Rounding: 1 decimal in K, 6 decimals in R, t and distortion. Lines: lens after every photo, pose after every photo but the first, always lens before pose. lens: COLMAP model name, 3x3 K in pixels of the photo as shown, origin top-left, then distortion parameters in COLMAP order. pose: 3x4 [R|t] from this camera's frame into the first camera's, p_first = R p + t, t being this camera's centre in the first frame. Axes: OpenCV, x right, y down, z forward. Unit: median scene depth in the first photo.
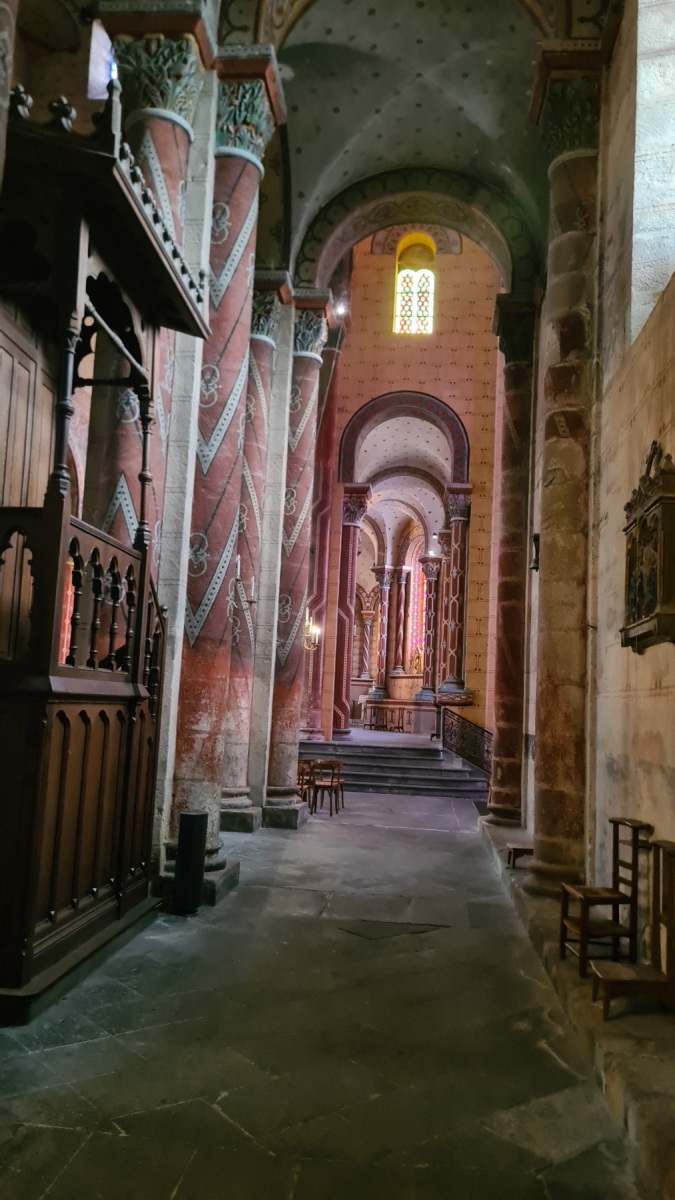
lens RADIAL K [[915.0, 0, 337.5], [0, 915.0, 600.0], [0, 0, 1]] dist [-0.002942, -0.000547]
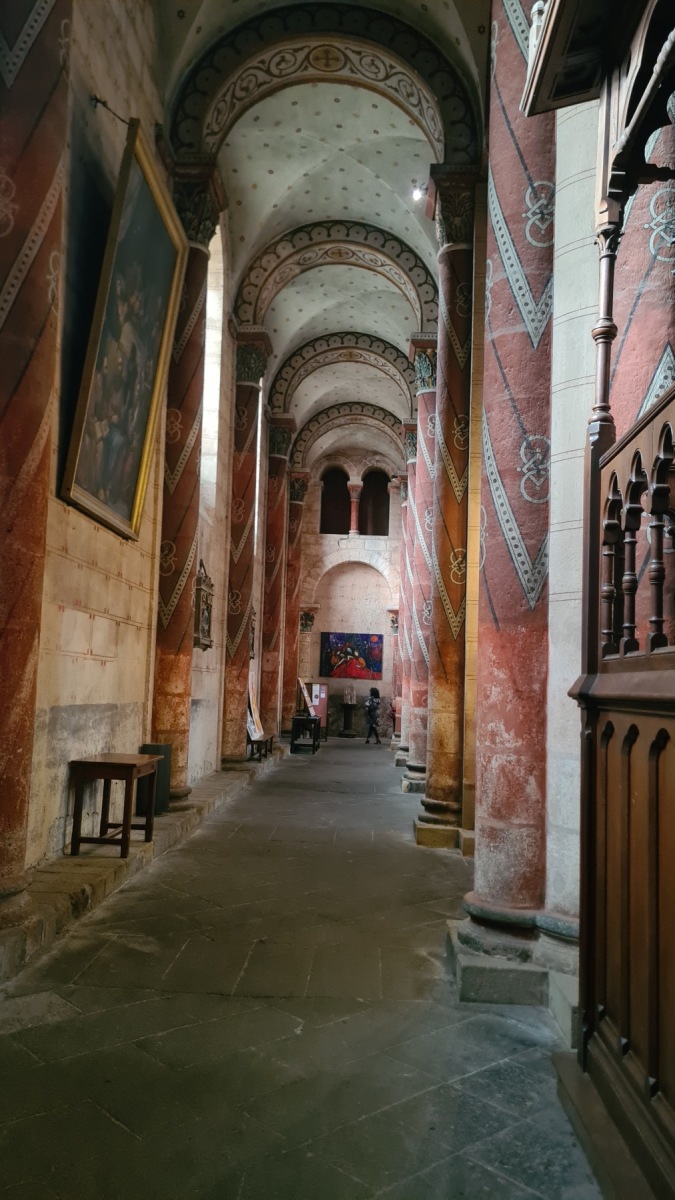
lens RADIAL K [[915.0, 0, 337.5], [0, 915.0, 600.0], [0, 0, 1]] dist [-0.002942, -0.000547]
pose [[-0.995302, -0.085299, -0.045797, -0.066774], [-0.074146, 0.975747, -0.205960, 0.219263], [0.062254, -0.201597, -0.977488, 1.945054]]
